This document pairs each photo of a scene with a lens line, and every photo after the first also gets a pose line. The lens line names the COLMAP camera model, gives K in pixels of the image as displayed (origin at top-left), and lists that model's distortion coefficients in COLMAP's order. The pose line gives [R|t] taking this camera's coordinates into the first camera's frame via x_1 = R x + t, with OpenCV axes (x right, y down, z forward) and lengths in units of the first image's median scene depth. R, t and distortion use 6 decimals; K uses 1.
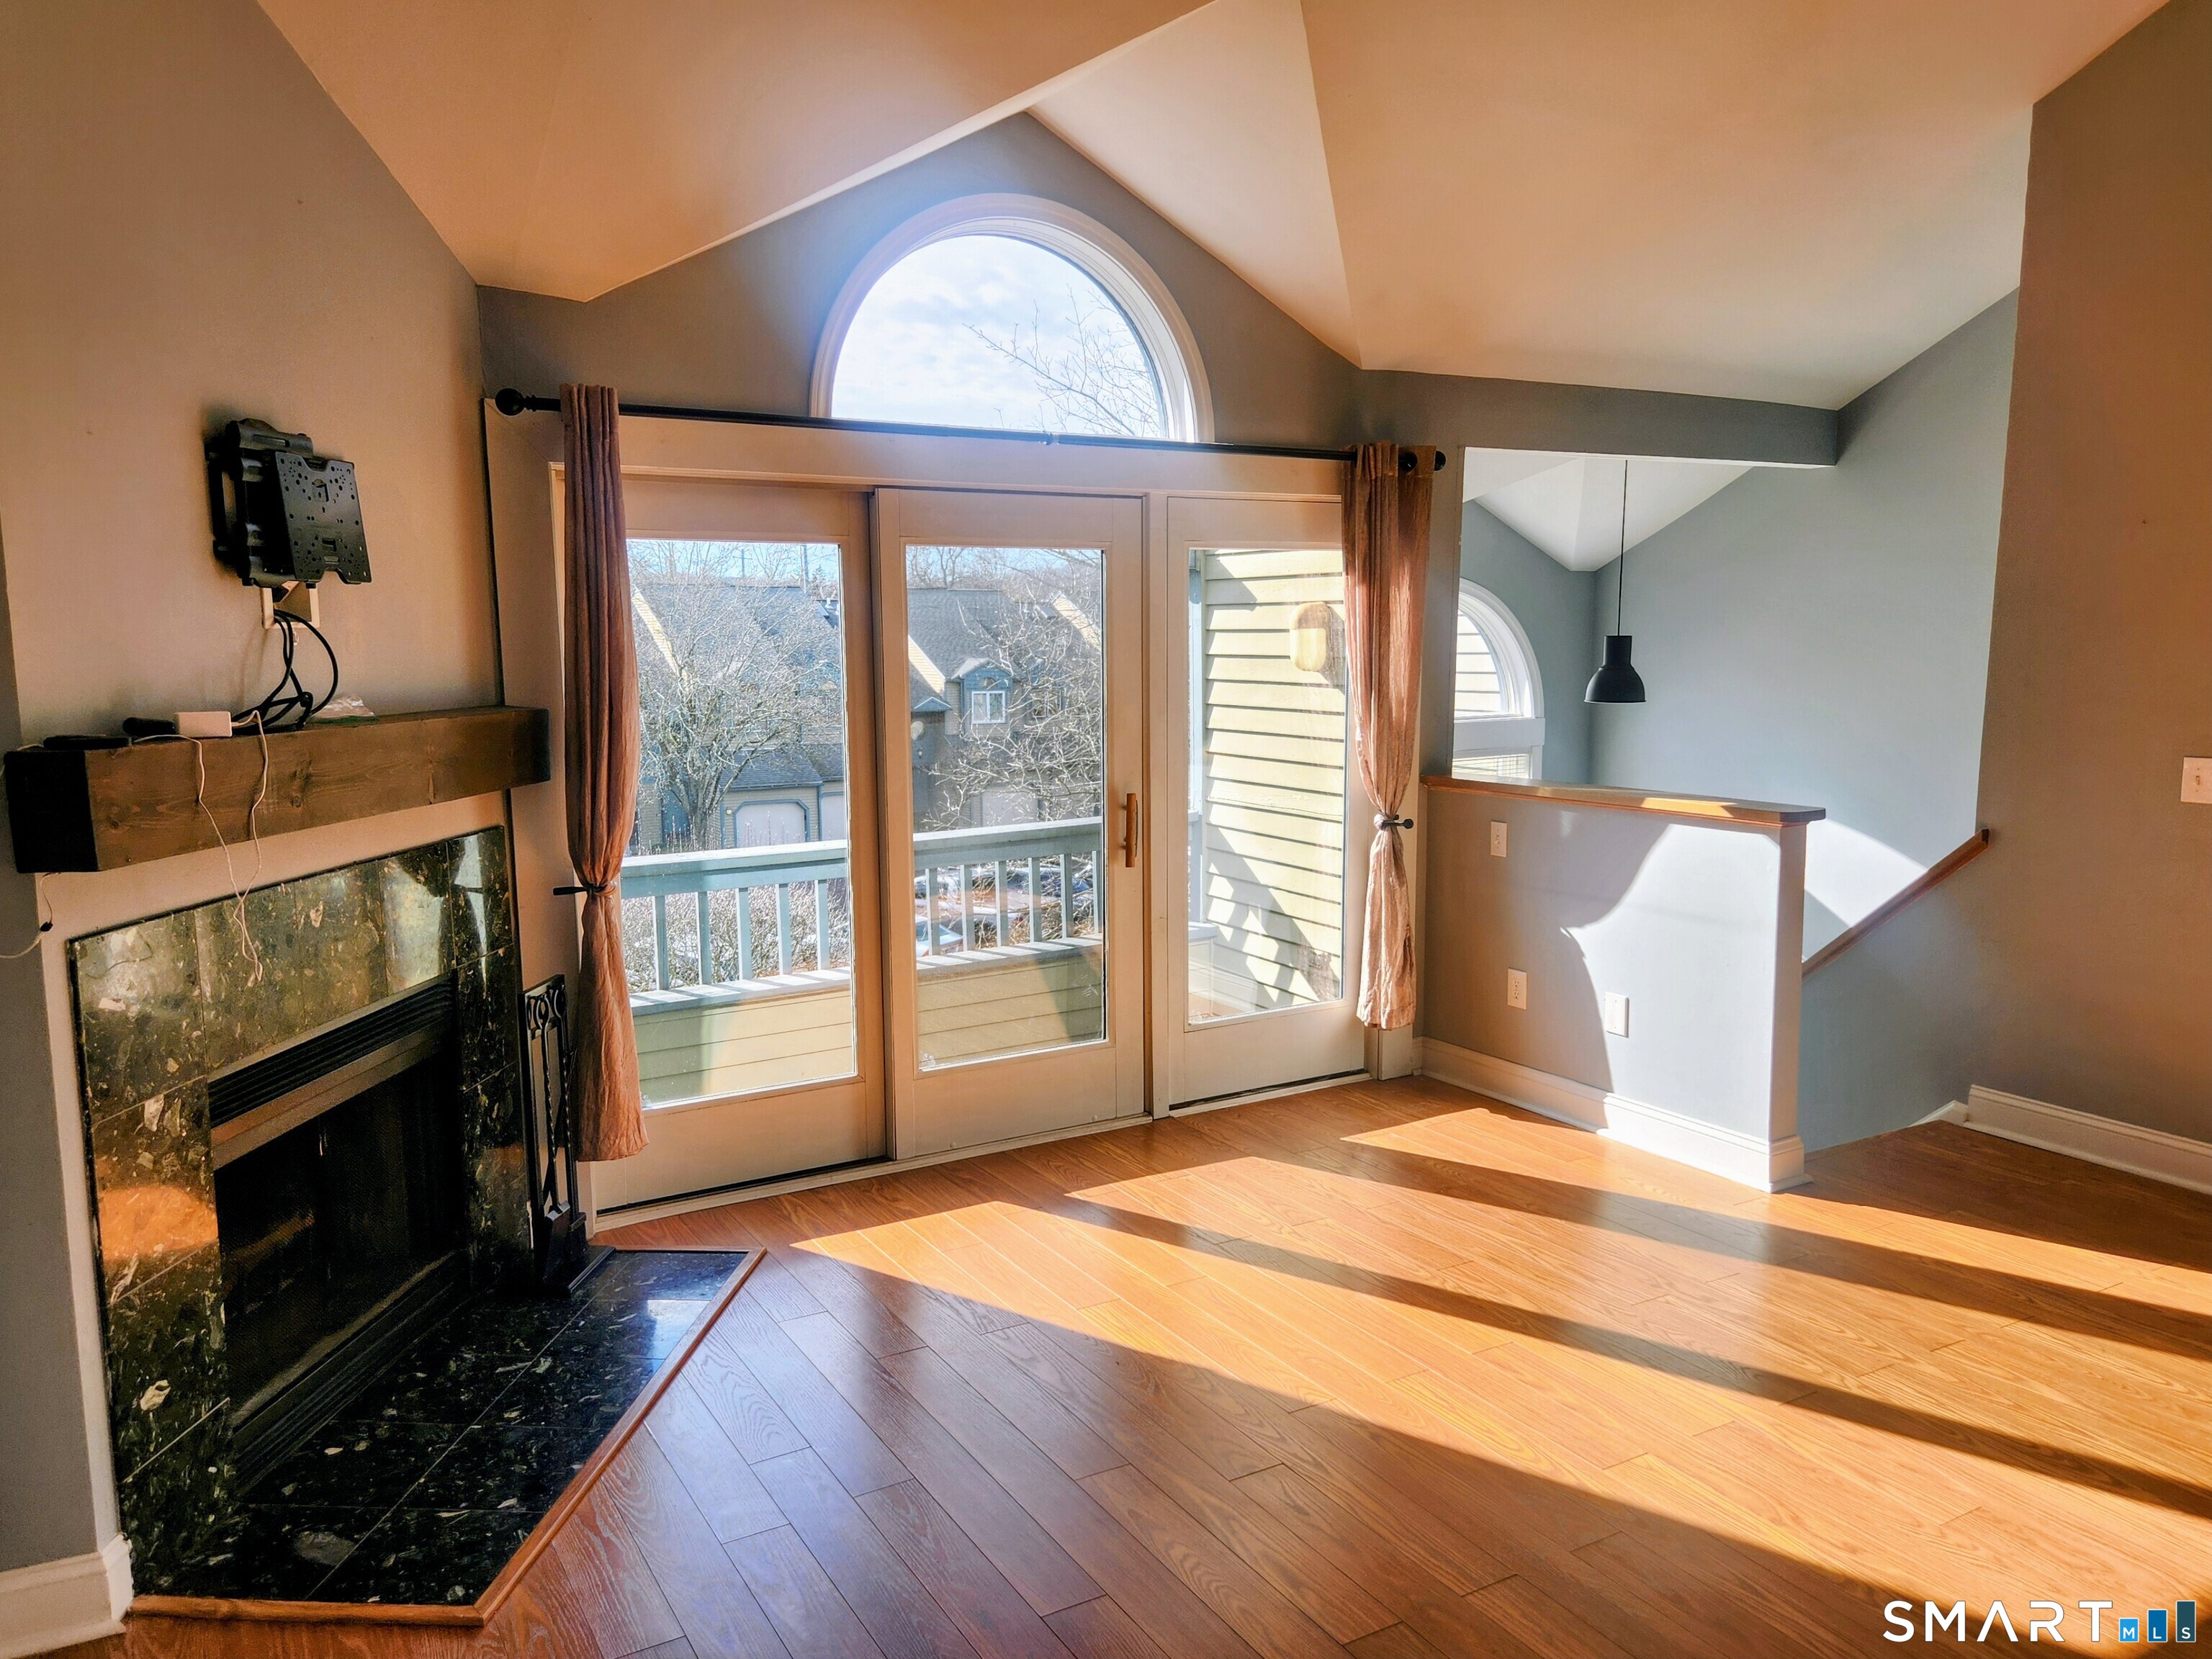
lens RADIAL K [[1590.5, 0, 1101.2], [0, 1590.5, 842.3], [0, 0, 1]] dist [0.080337, -0.070555]
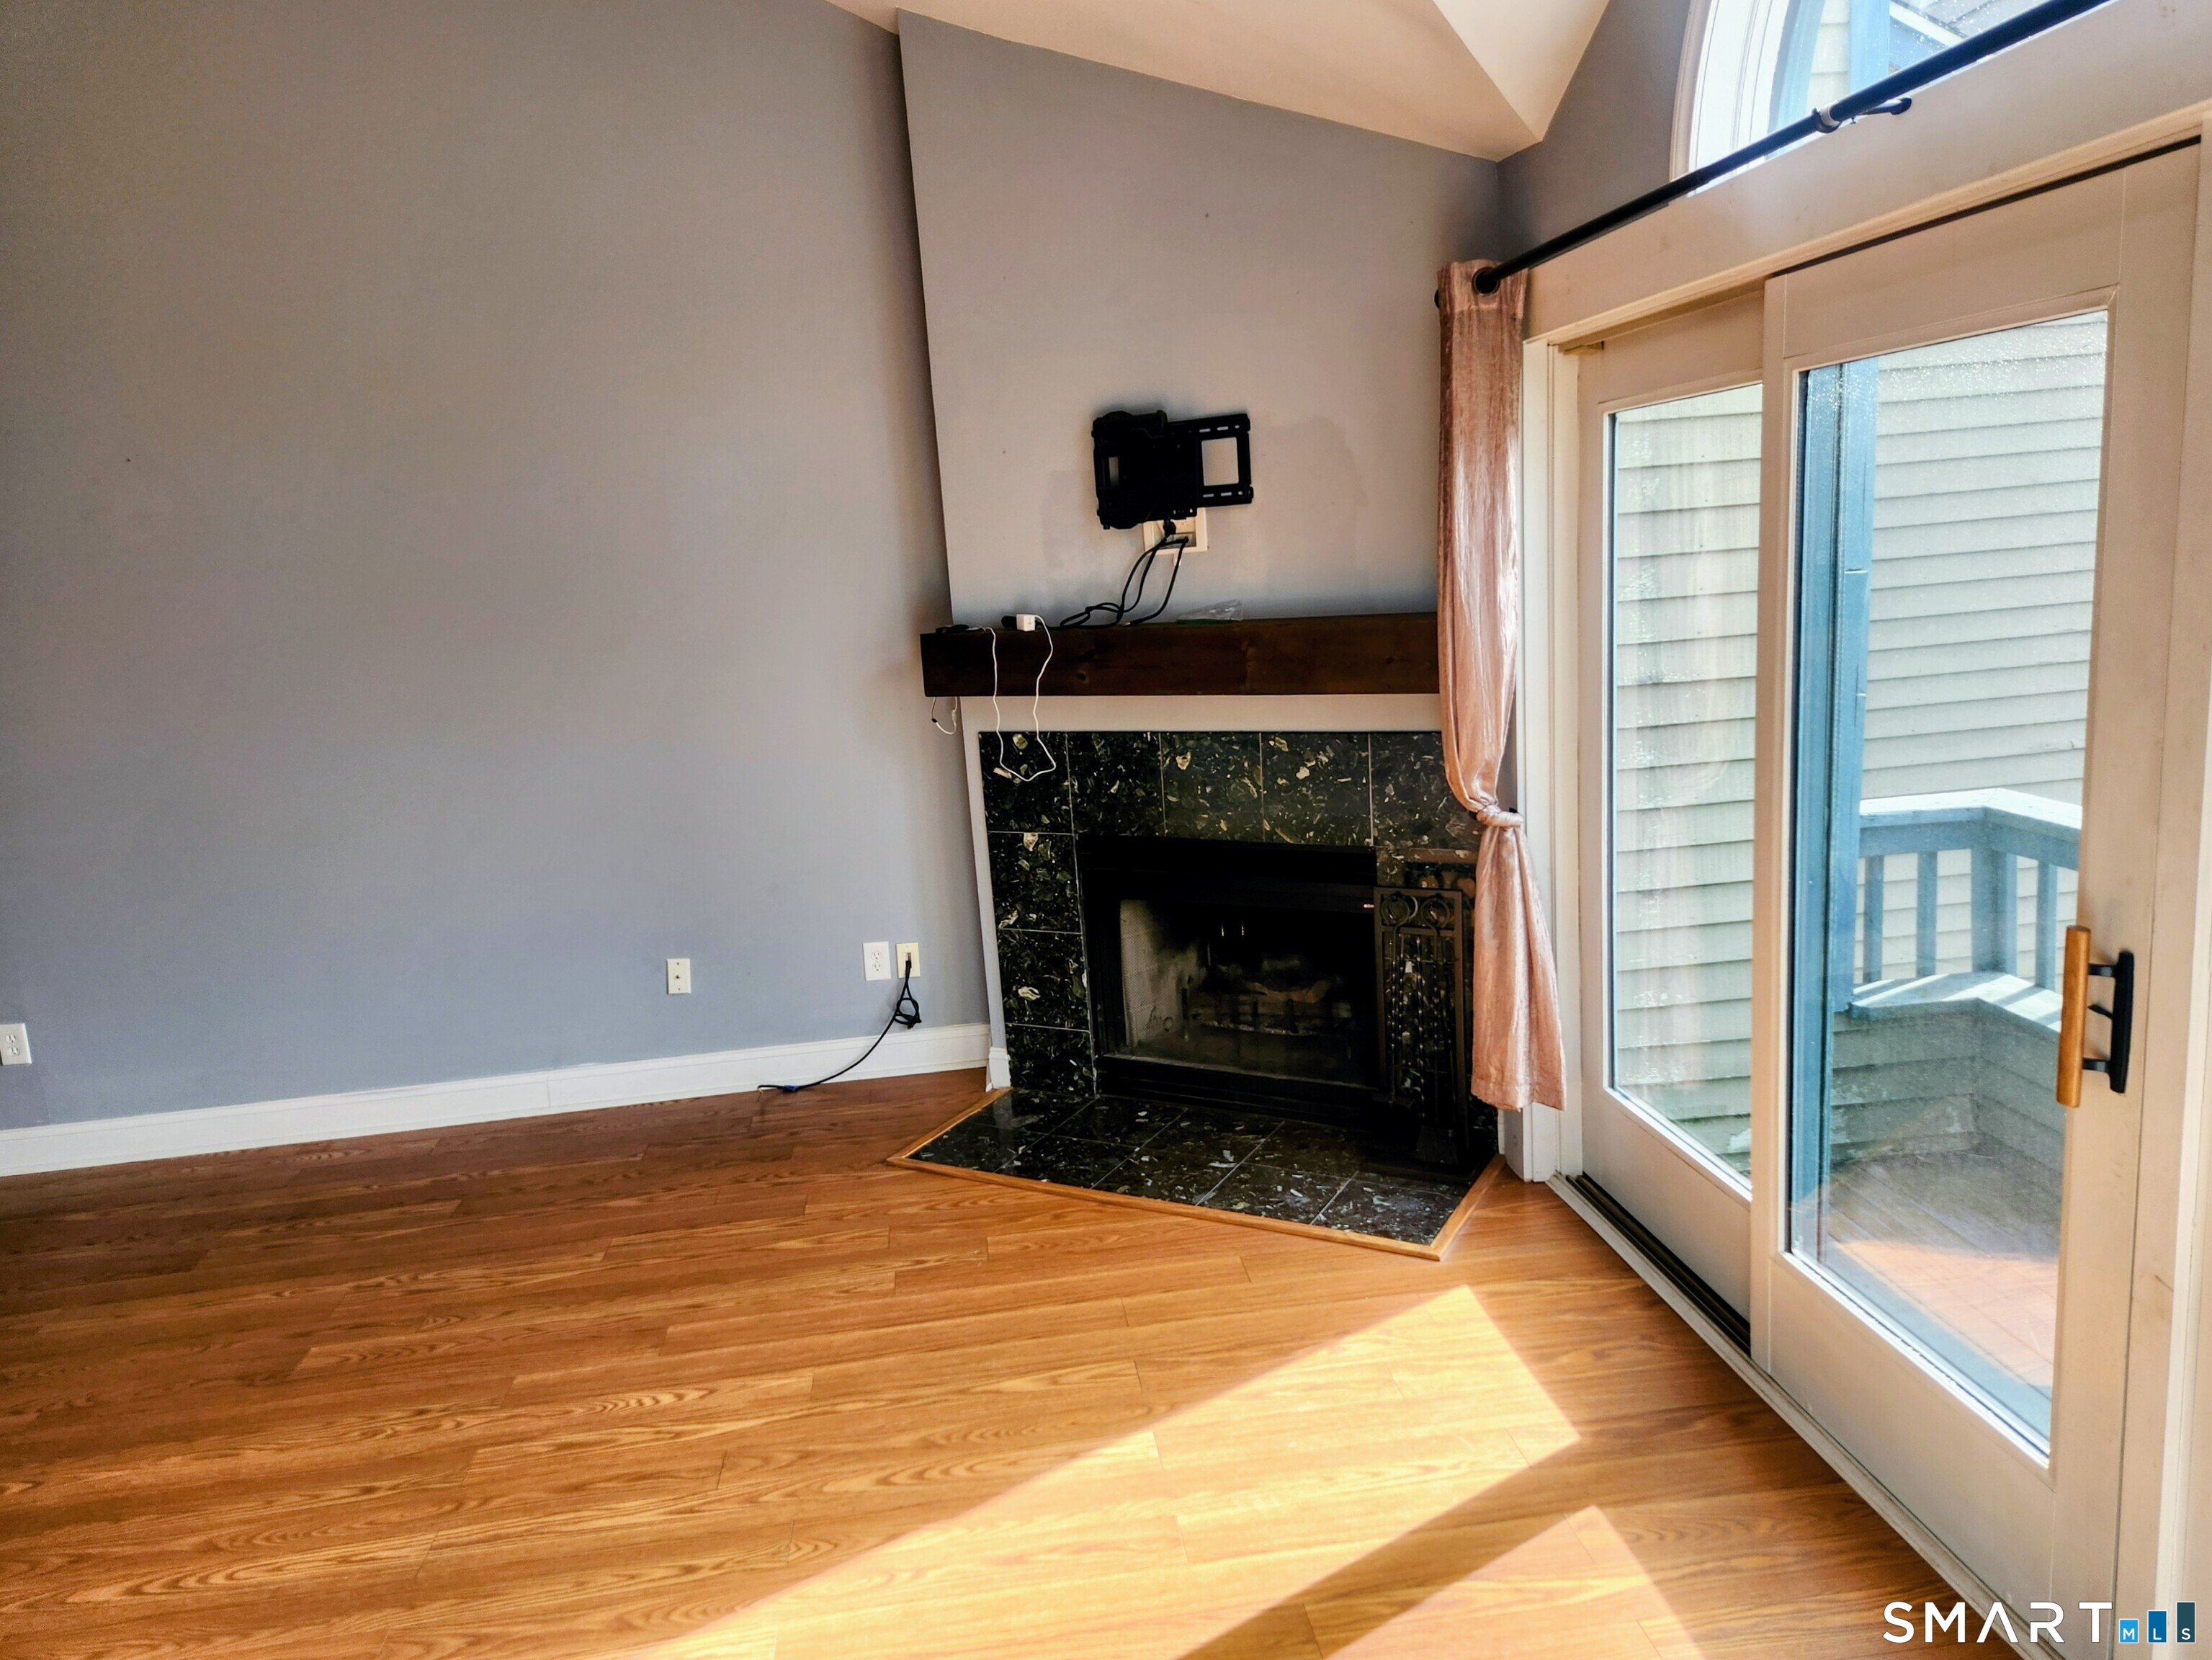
lens RADIAL K [[1511.8, 0, 1106.0], [0, 1511.8, 830.0], [0, 0, 1]] dist [0.080137, -0.066140]
pose [[-0.396535, 0.210244, -0.893621, 0.550360], [-0.053546, 0.966468, 0.251143, -0.169684], [0.916457, 0.147437, -0.371980, 1.091612]]
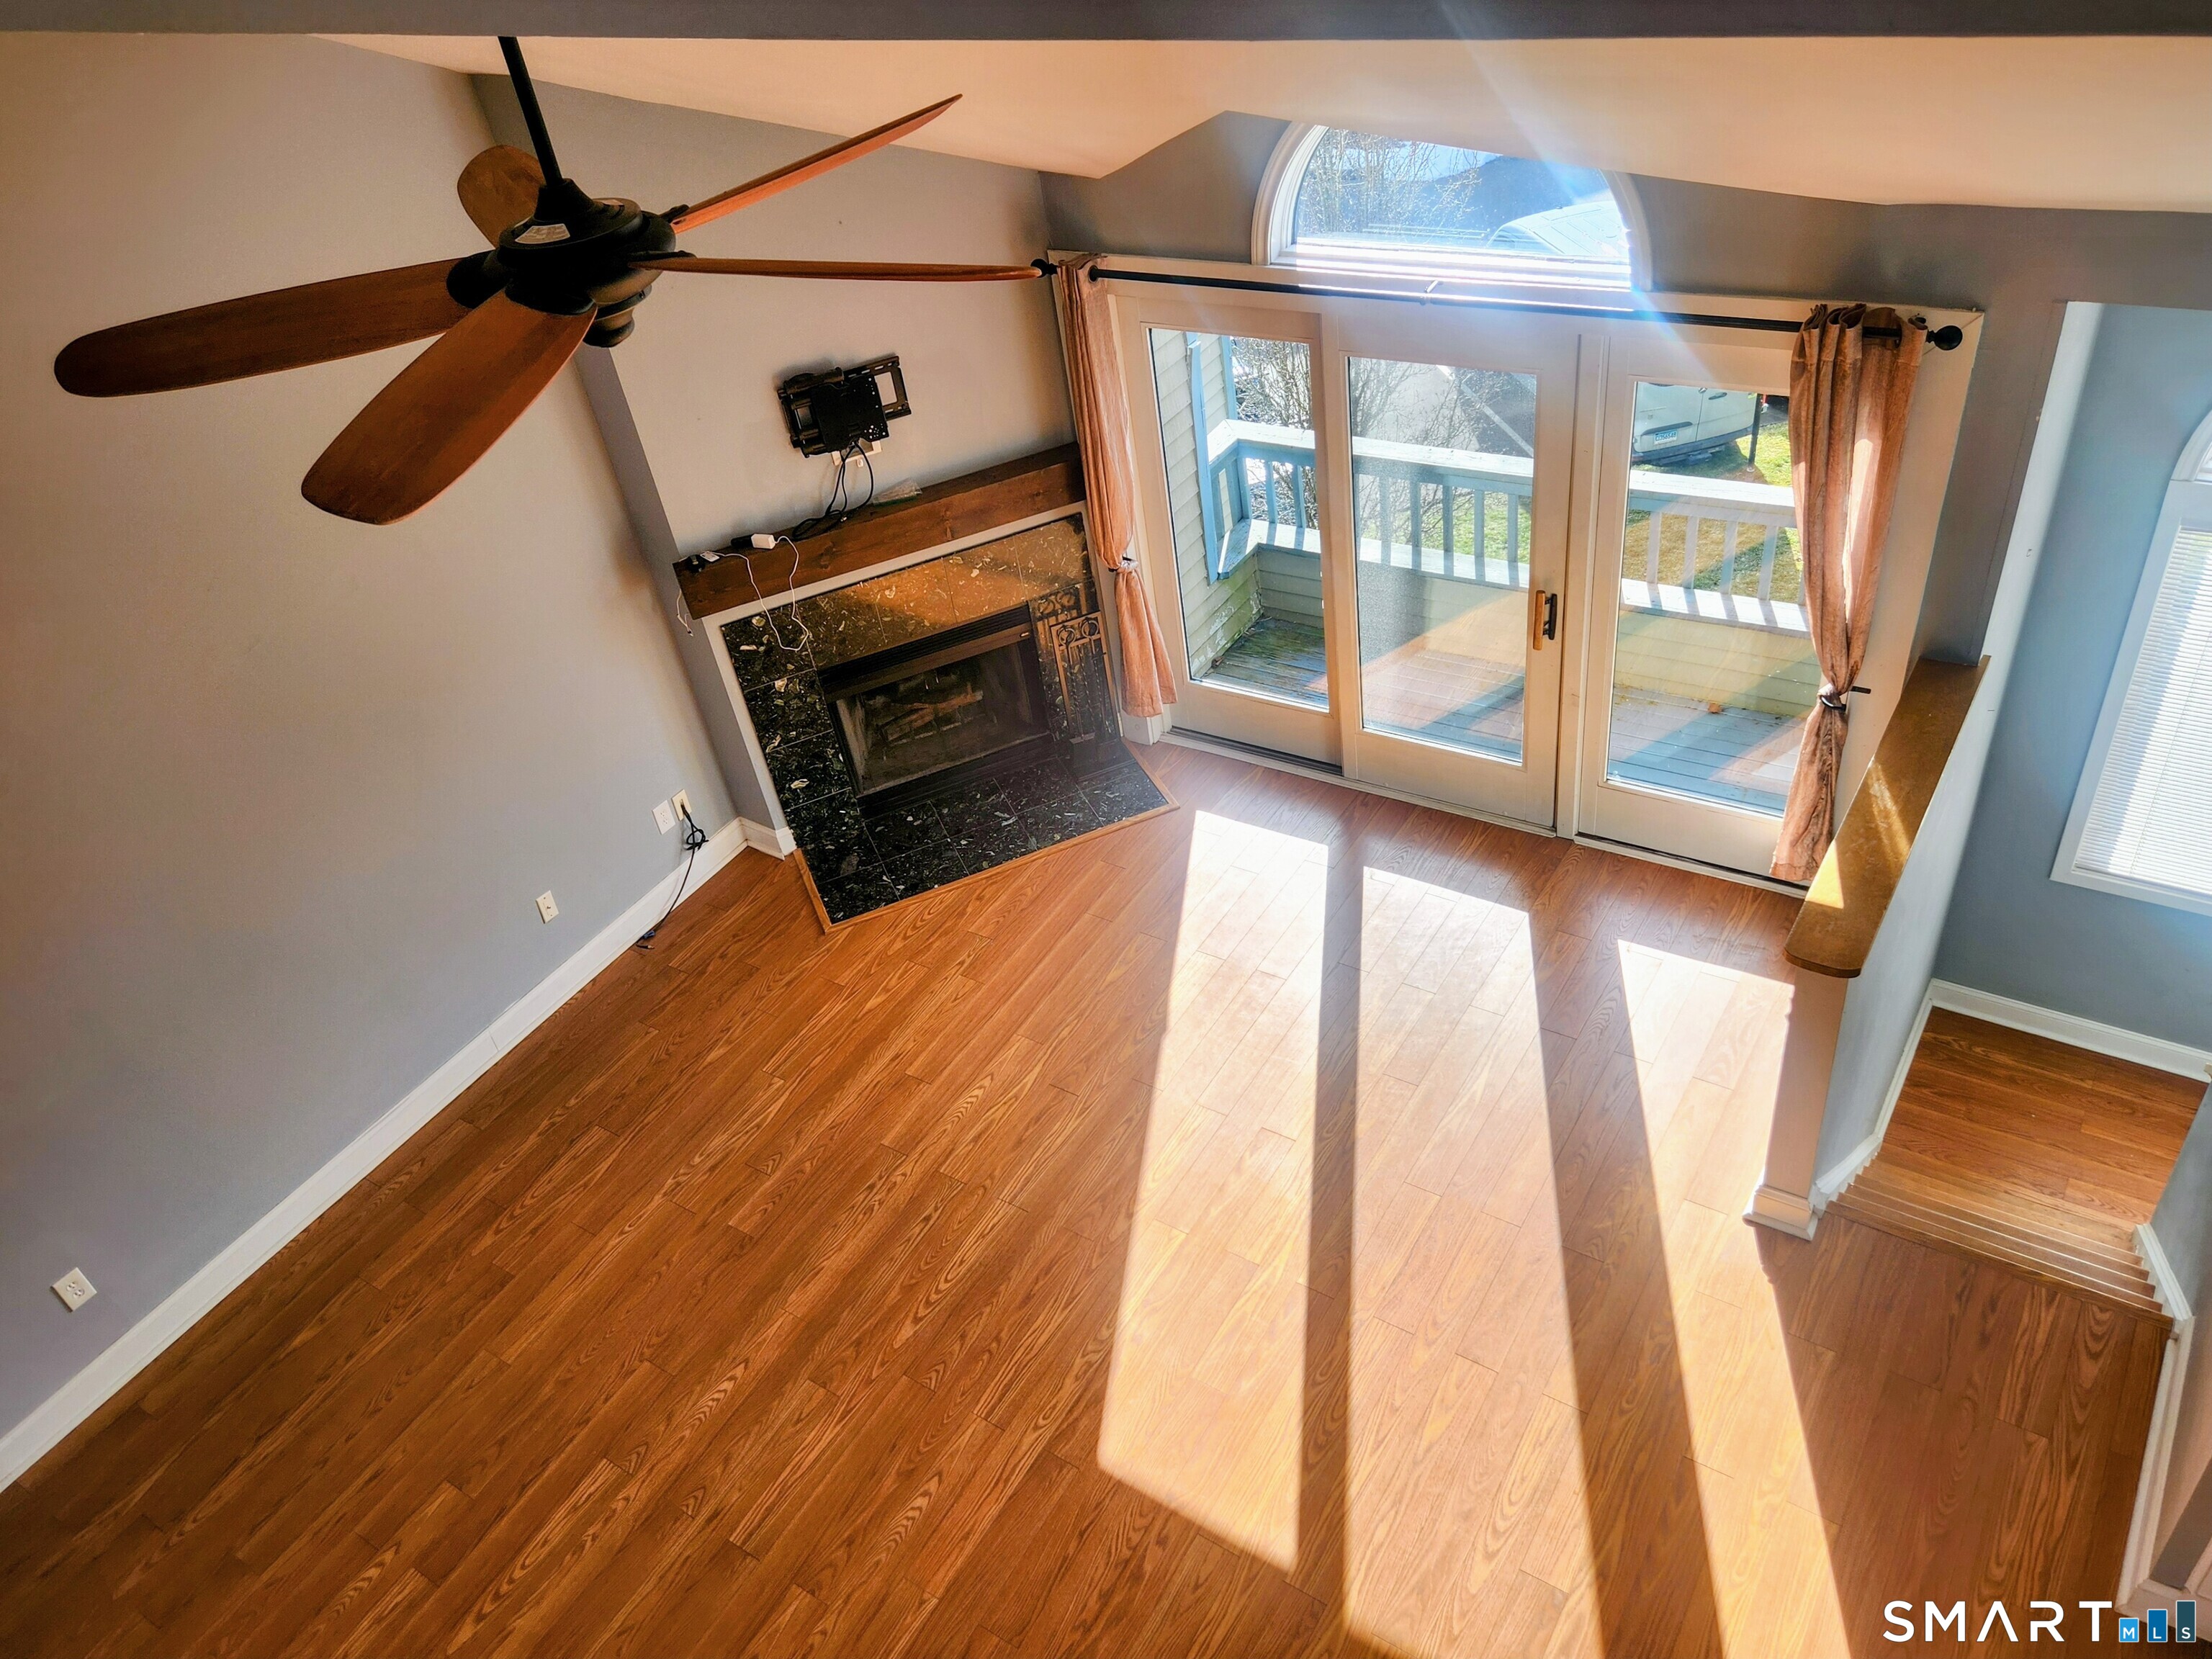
lens RADIAL K [[1590.5, 0, 1101.2], [0, 1590.5, 842.3], [0, 0, 1]] dist [0.080337, -0.070555]
pose [[0.446124, 0.515550, -0.731561, 0.939375], [0.014072, 0.813271, 0.581715, -0.645985], [0.894860, -0.269812, 0.355565, 0.341565]]
